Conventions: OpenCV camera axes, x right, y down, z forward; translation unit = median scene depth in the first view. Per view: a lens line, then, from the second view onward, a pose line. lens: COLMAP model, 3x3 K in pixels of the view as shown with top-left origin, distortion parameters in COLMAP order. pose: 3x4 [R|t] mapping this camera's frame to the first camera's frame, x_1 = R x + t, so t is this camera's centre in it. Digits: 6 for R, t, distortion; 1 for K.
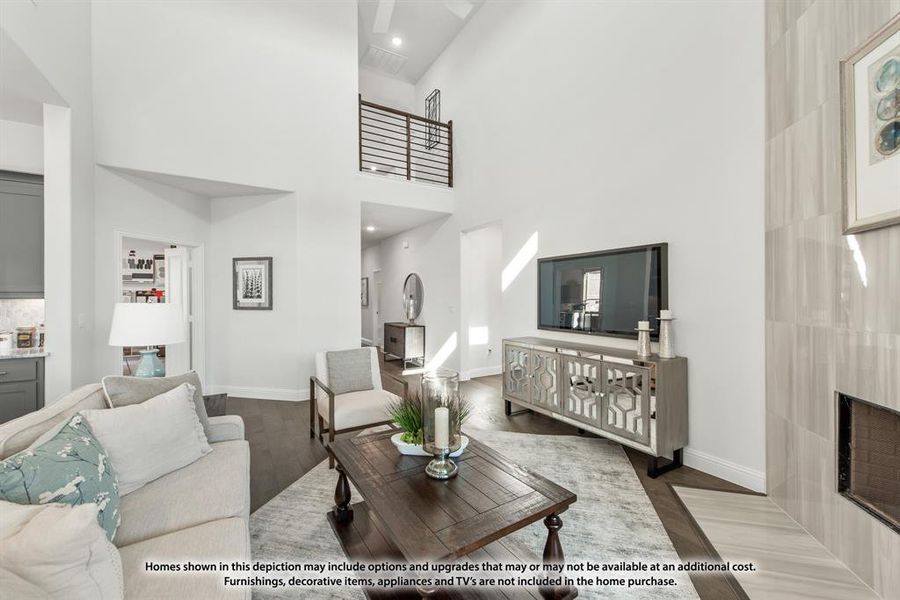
lens RADIAL K [[364.0, 0, 449.1], [0, 364.0, 300.0], [0, 0, 1]] dist [0.002084, -0.000285]
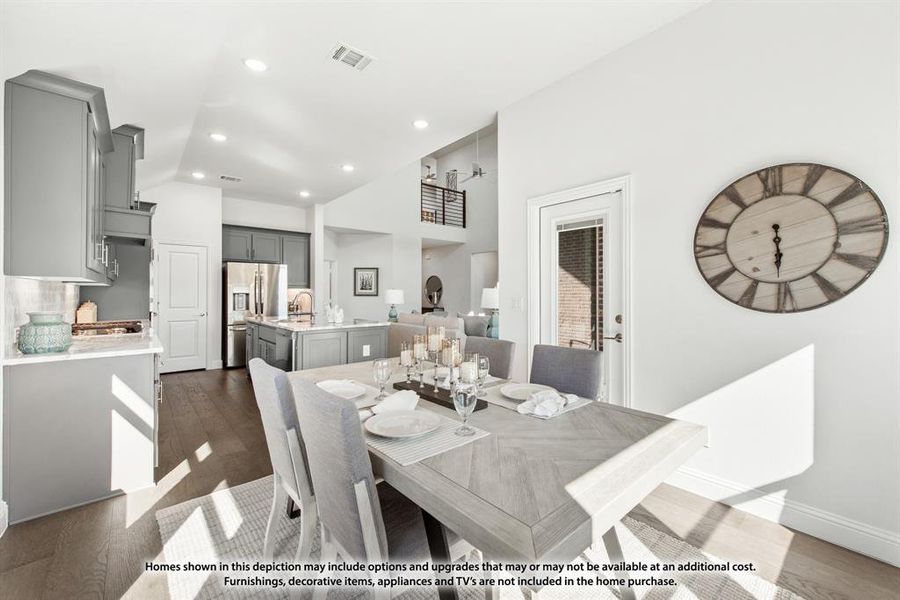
lens RADIAL K [[364.0, 0, 450.4], [0, 364.0, 294.3], [0, 0, 1]] dist [0.002084, -0.000285]
pose [[0.988548, 0.004073, 0.150853, -0.377070], [-0.003178, 0.999976, -0.006174, 0.026714], [-0.150875, 0.005624, 0.988537, -0.843497]]
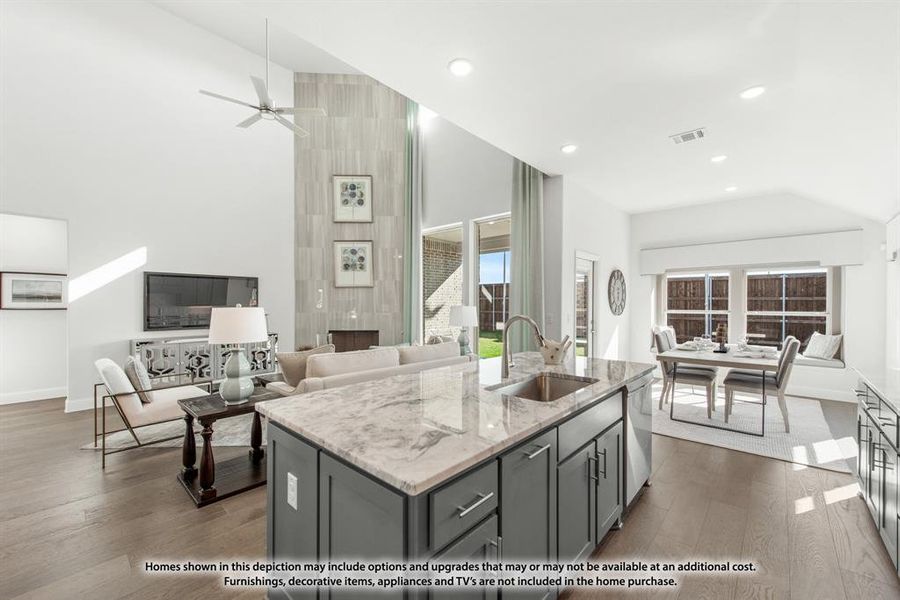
lens RADIAL K [[364.0, 0, 446.8], [0, 364.0, 307.1], [0, 0, 1]] dist [0.002084, -0.000285]
pose [[-0.250680, 0.004252, 0.968061, -0.997105], [0.006714, 0.999974, -0.002654, 0.010676], [-0.968047, 0.005834, -0.250702, 0.302443]]
